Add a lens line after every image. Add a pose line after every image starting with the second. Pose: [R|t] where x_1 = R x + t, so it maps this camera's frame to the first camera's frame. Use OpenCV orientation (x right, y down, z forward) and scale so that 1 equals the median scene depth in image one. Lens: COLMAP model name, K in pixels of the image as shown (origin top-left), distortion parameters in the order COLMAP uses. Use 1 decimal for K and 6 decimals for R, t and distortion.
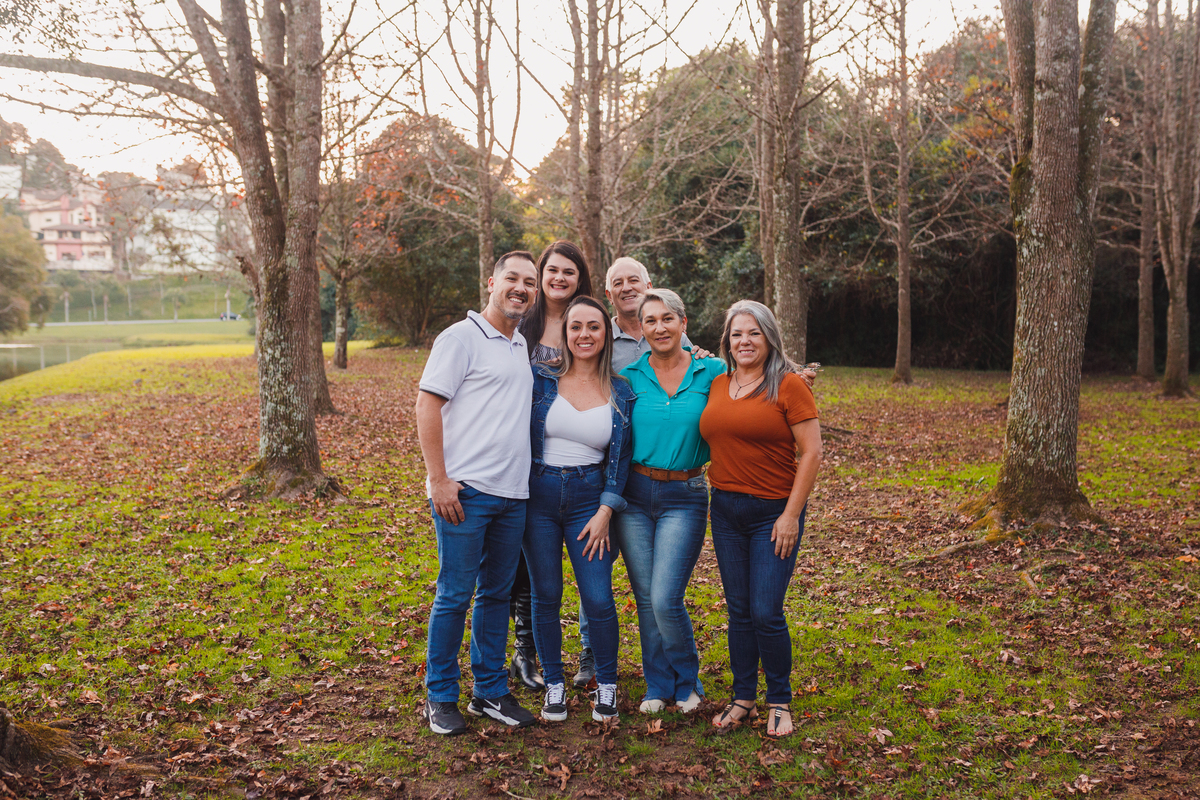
lens RADIAL K [[1192.9, 0, 596.4], [0, 1192.9, 482.0], [0, 0, 1]] dist [-0.030137, 0.022568]
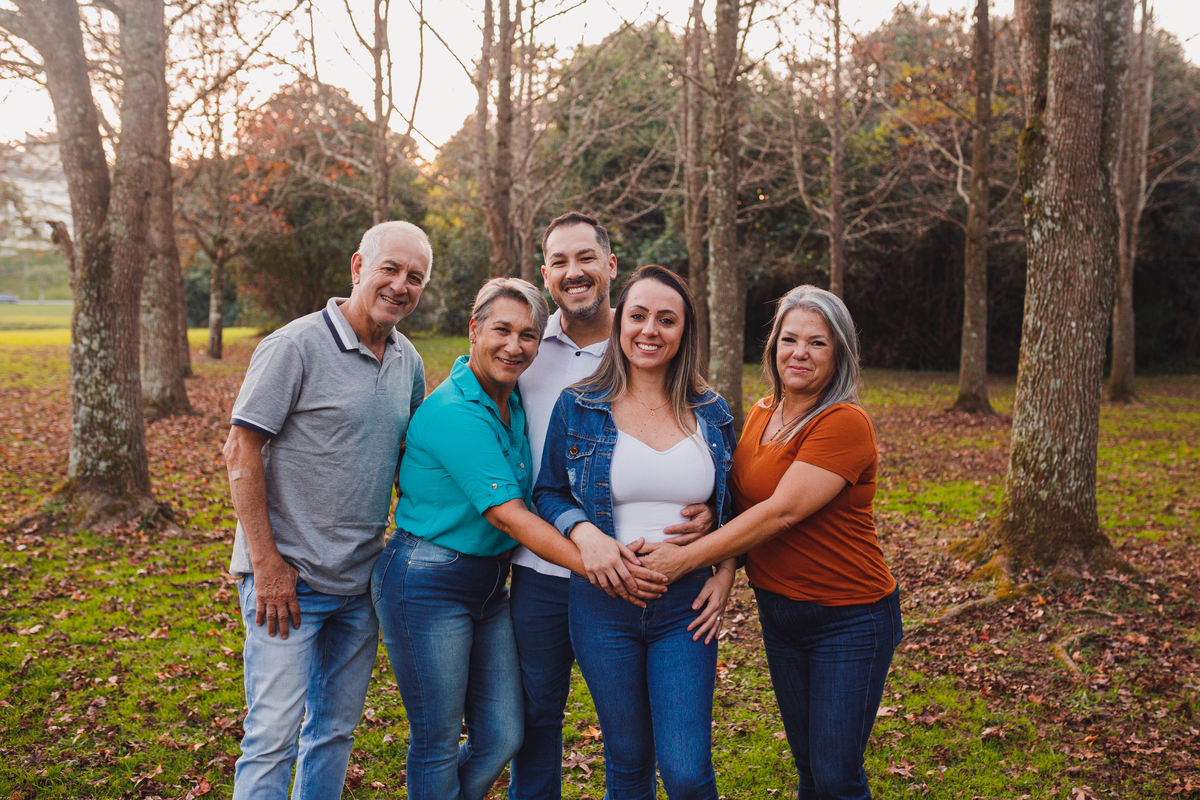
lens RADIAL K [[1230.5, 0, 578.9], [0, 1230.5, 379.9], [0, 0, 1]] dist [-0.063998, 0.095811]
pose [[0.998023, 0.015190, 0.060988, 0.001227], [-0.010332, 0.996805, -0.079204, -0.023767], [-0.061996, 0.078417, 0.994991, 0.177477]]
